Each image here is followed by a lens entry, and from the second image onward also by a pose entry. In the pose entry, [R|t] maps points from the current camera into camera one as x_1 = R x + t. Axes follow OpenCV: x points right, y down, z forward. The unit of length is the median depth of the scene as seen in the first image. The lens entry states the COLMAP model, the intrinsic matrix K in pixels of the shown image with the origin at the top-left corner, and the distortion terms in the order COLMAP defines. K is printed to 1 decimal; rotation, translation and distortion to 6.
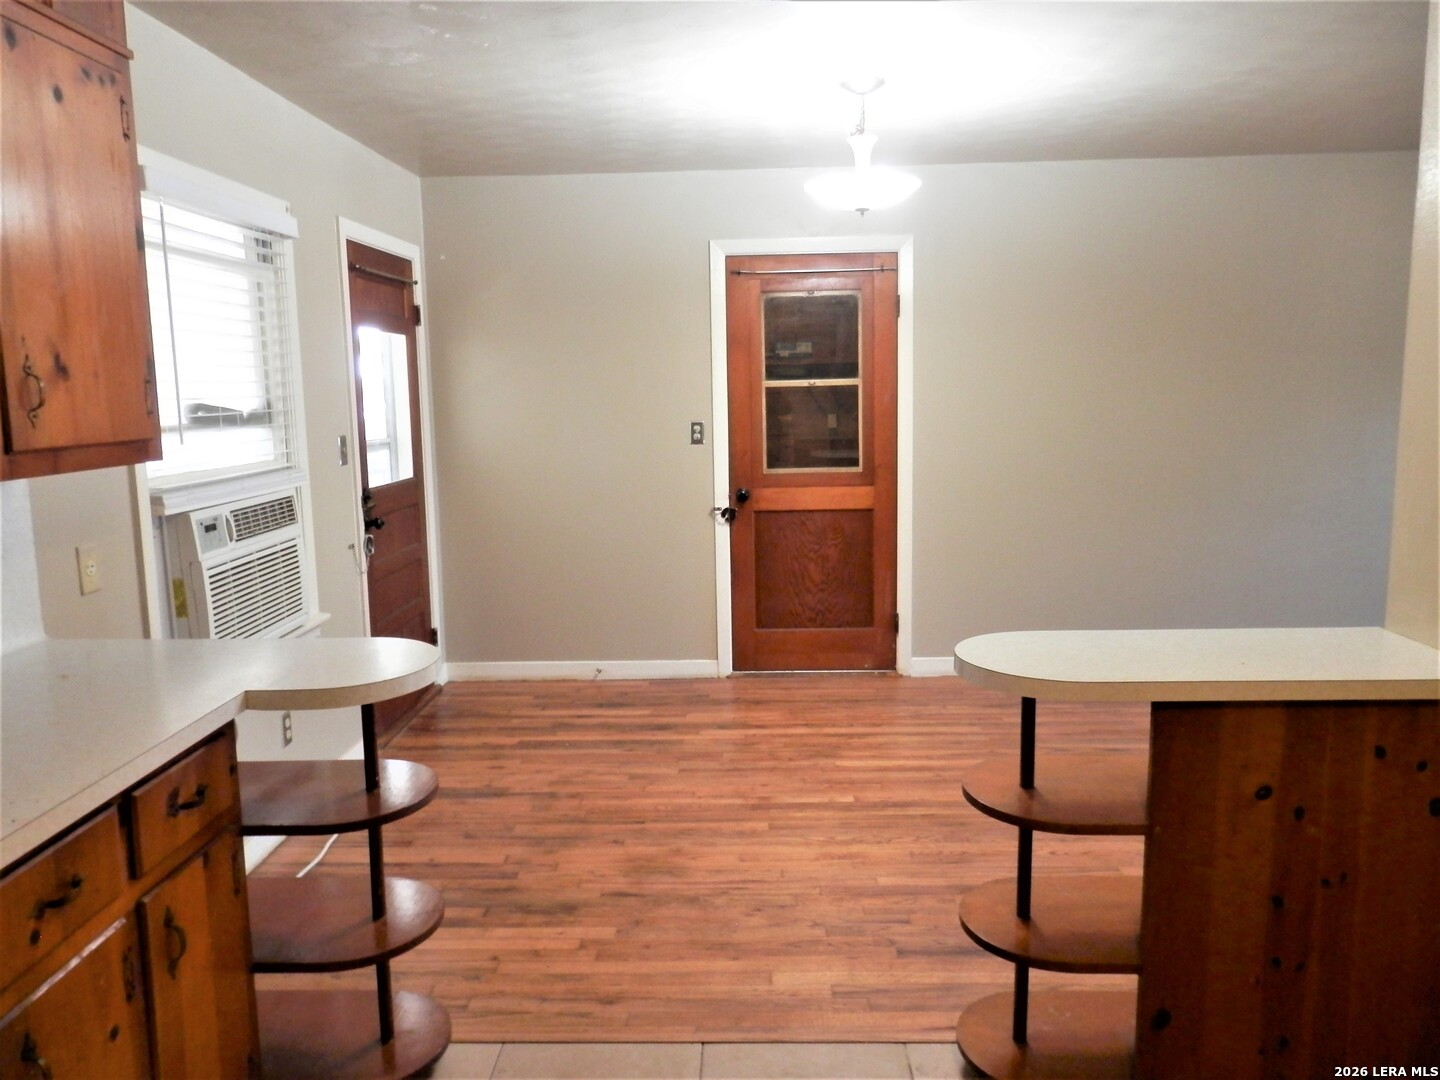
lens RADIAL K [[1066.6, 0, 721.5], [0, 1066.6, 541.5], [0, 0, 1]] dist [0.002374, 0.000894]
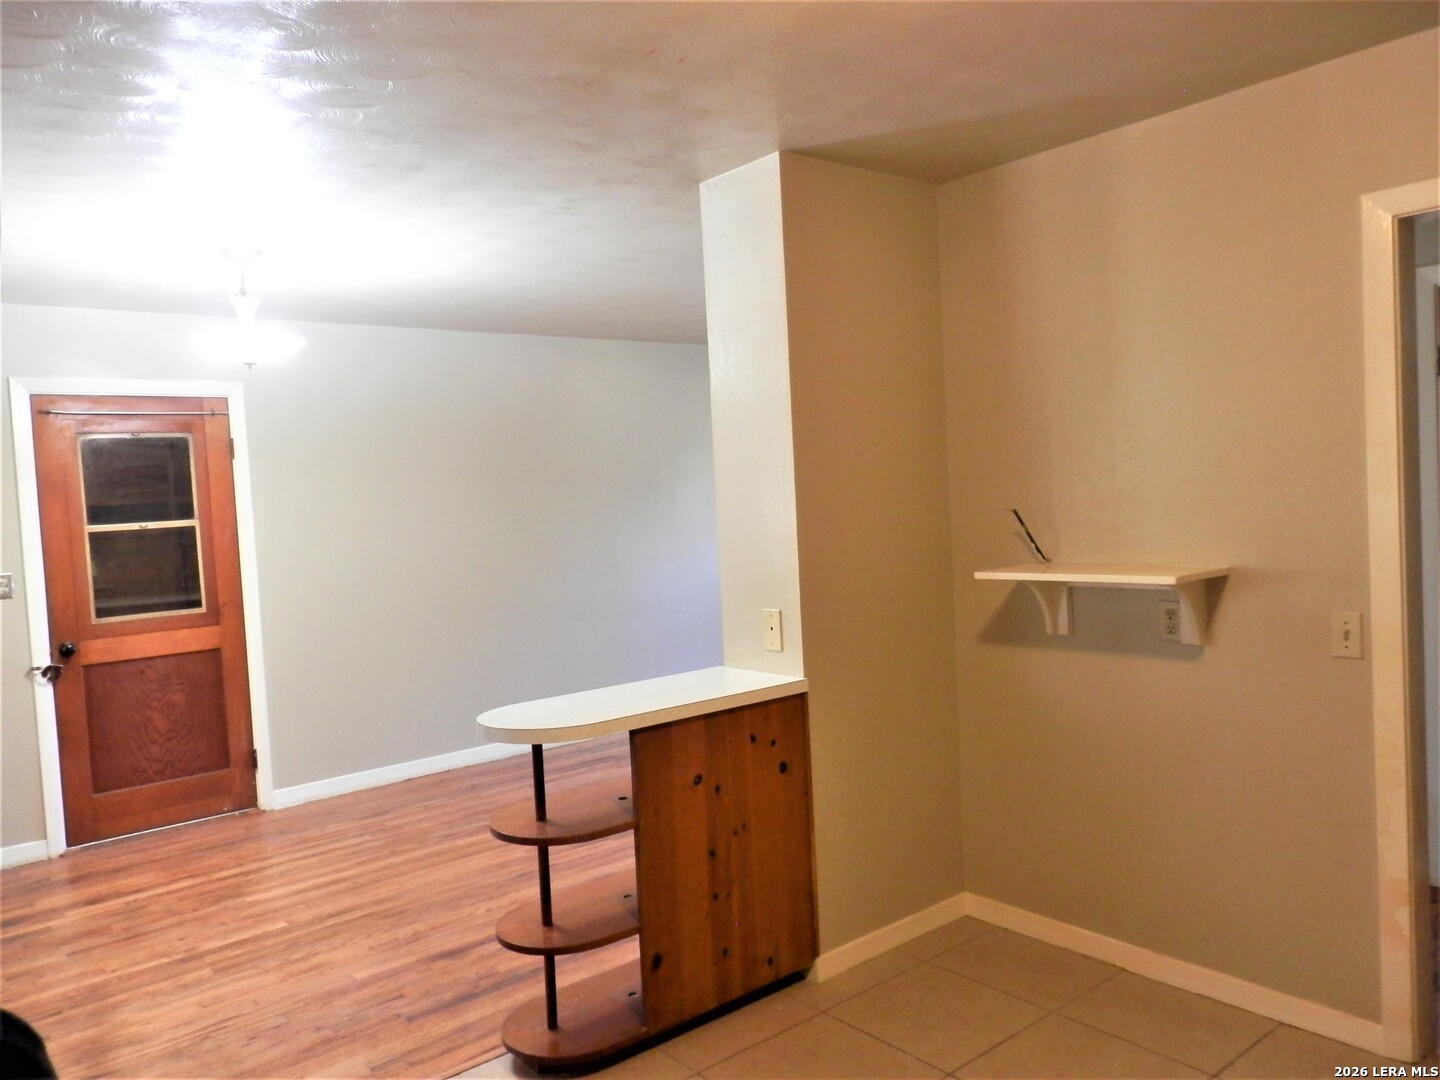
lens RADIAL K [[1066.6, 0, 726.2], [0, 1066.6, 550.5], [0, 0, 1]] dist [0.002374, 0.000894]
pose [[0.748851, -0.057003, 0.660282, -0.196675], [0.134099, 0.988719, -0.066730, 0.011318], [-0.649030, 0.138514, 0.748047, -0.082225]]
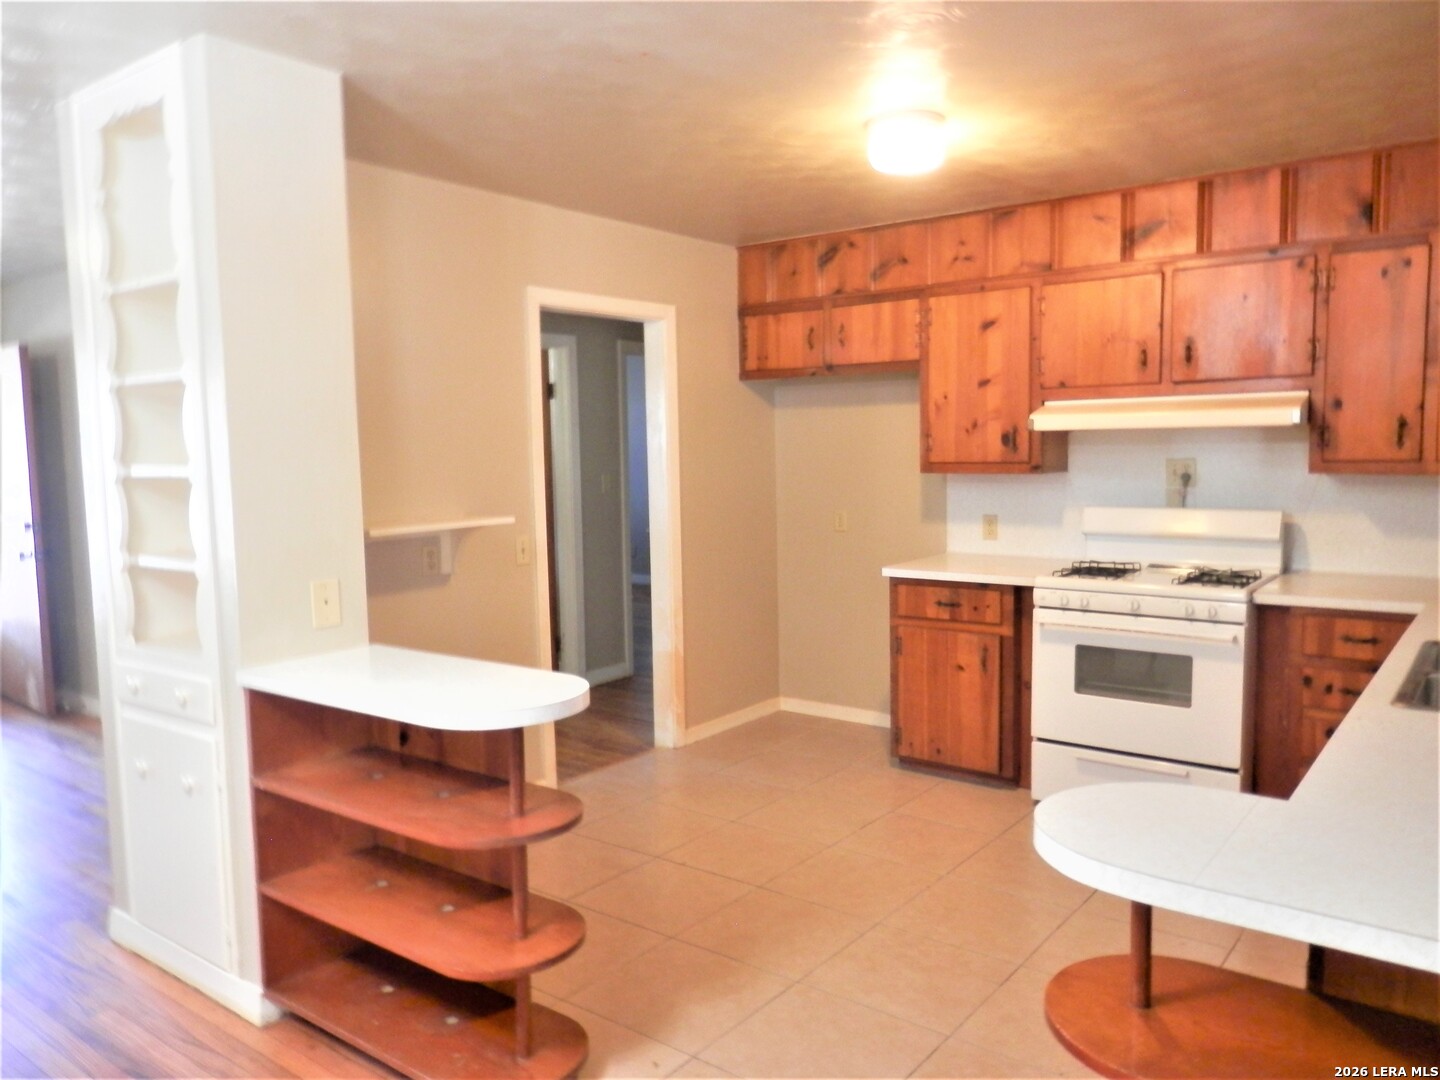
lens RADIAL K [[1066.6, 0, 722.4], [0, 1066.6, 543.3], [0, 0, 1]] dist [0.002374, 0.000894]
pose [[-0.809674, -0.023538, 0.586408, -0.267704], [0.114662, 0.973595, 0.197397, -0.120985], [-0.575570, 0.227066, -0.785595, 0.864000]]
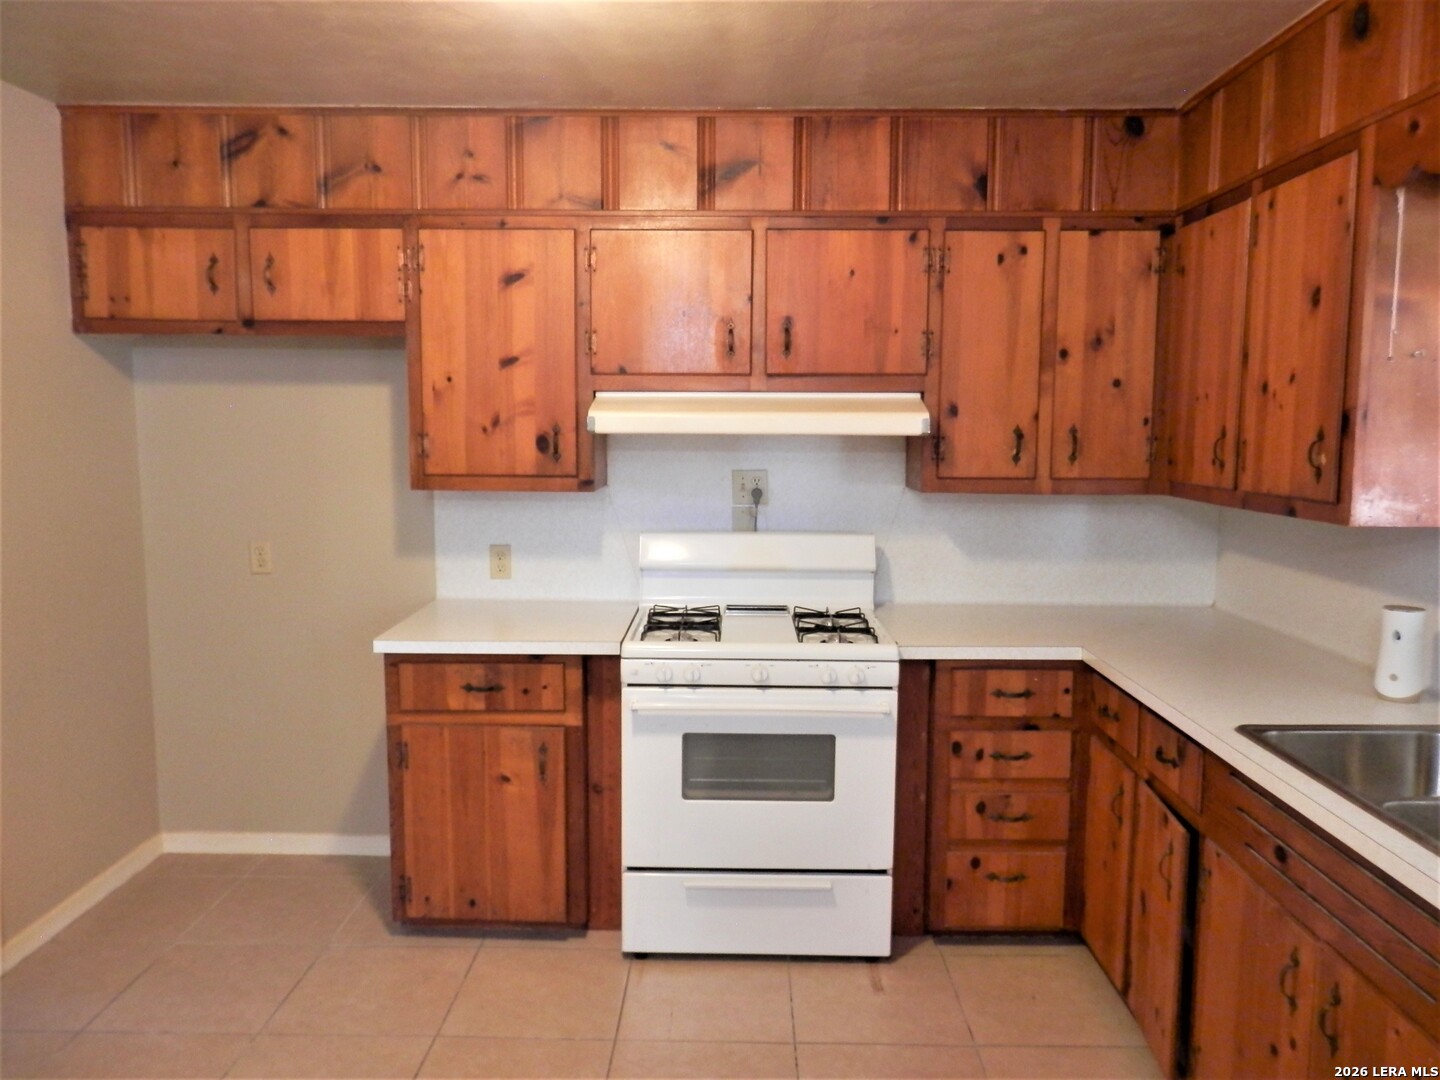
lens RADIAL K [[1066.6, 0, 724.9], [0, 1066.6, 538.0], [0, 0, 1]] dist [0.002374, 0.000894]
pose [[-0.999860, 0.012050, -0.011597, 0.019669], [0.008725, 0.967432, 0.252981, -0.103622], [0.014267, 0.252845, -0.967402, 0.580994]]
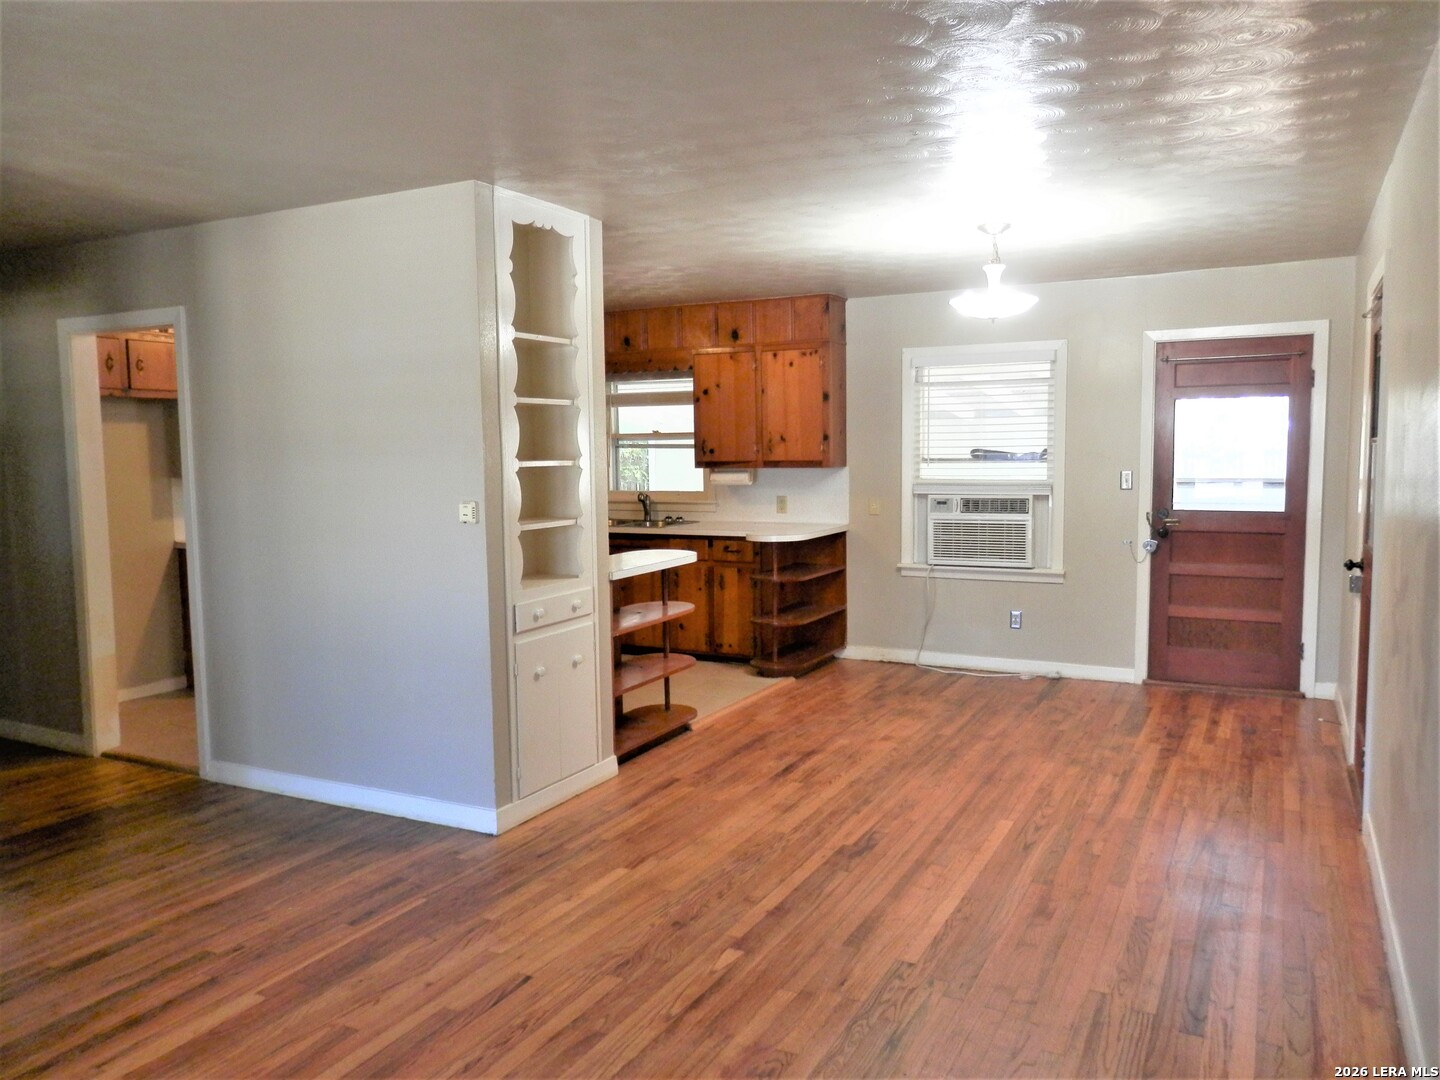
lens RADIAL K [[1066.6, 0, 723.5], [0, 1066.6, 539.3], [0, 0, 1]] dist [0.002374, 0.000894]
pose [[-0.433699, 0.100575, -0.895427, 1.302014], [-0.112160, 0.979997, 0.164399, -0.189670], [0.894050, 0.171731, -0.413743, 1.118661]]
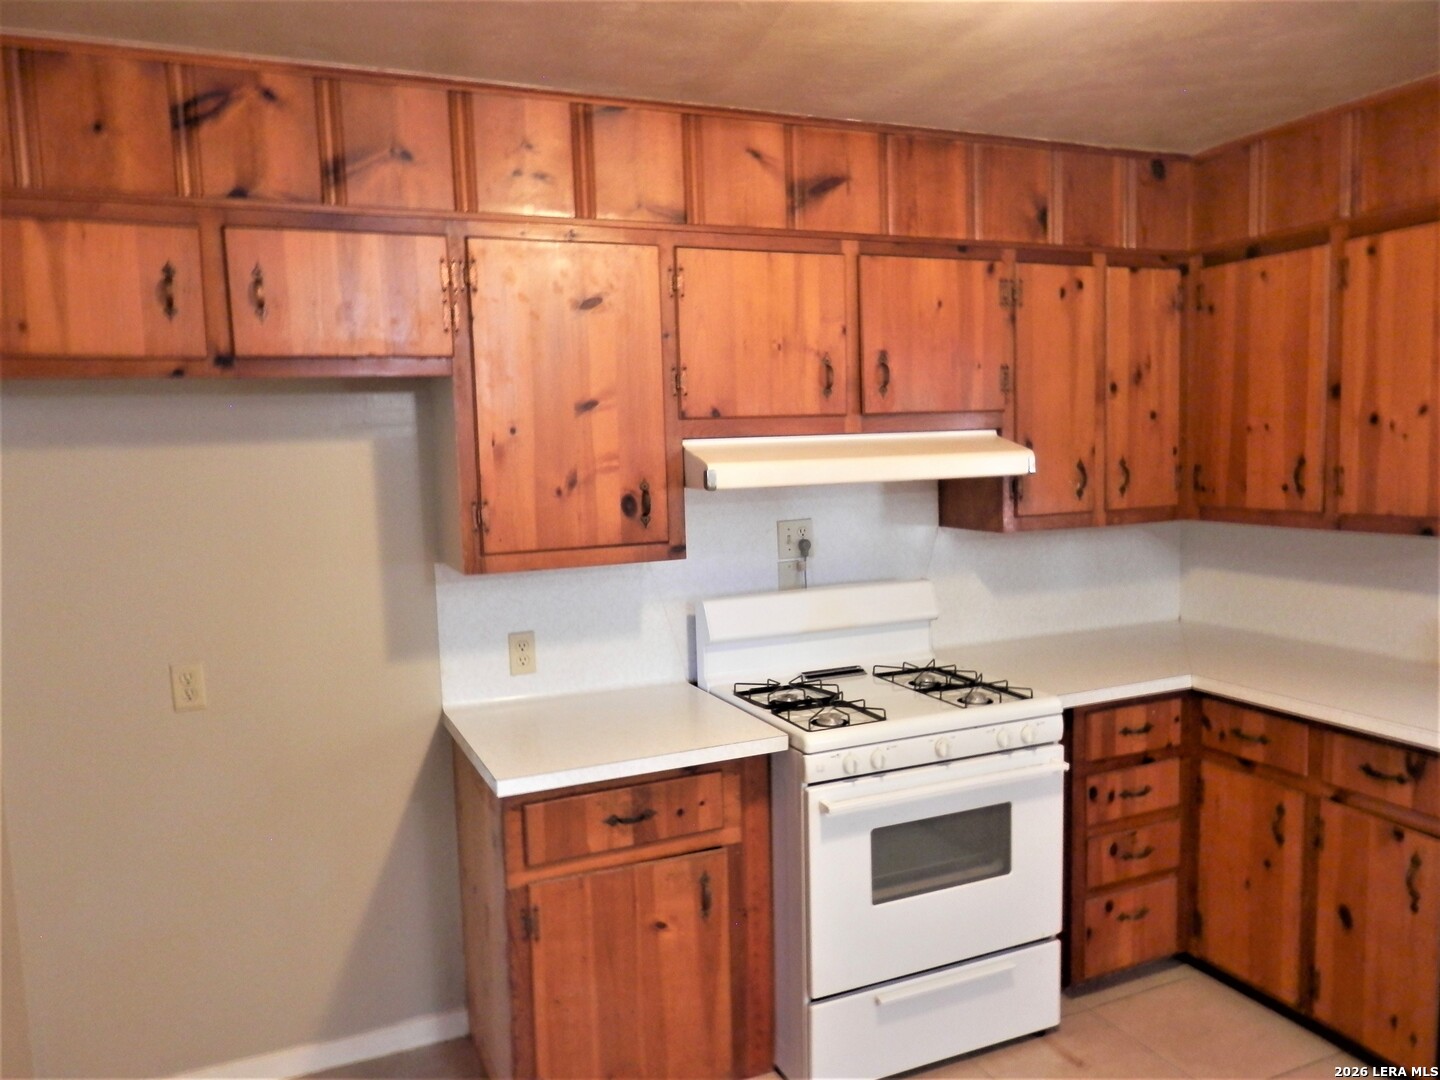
lens RADIAL K [[1066.6, 0, 708.8], [0, 1066.6, 545.2], [0, 0, 1]] dist [0.002374, 0.000894]
pose [[-0.906572, 0.085162, -0.413371, 0.364125], [-0.016808, 0.971368, 0.236983, -0.103335], [0.421717, 0.221790, -0.879184, 0.394686]]
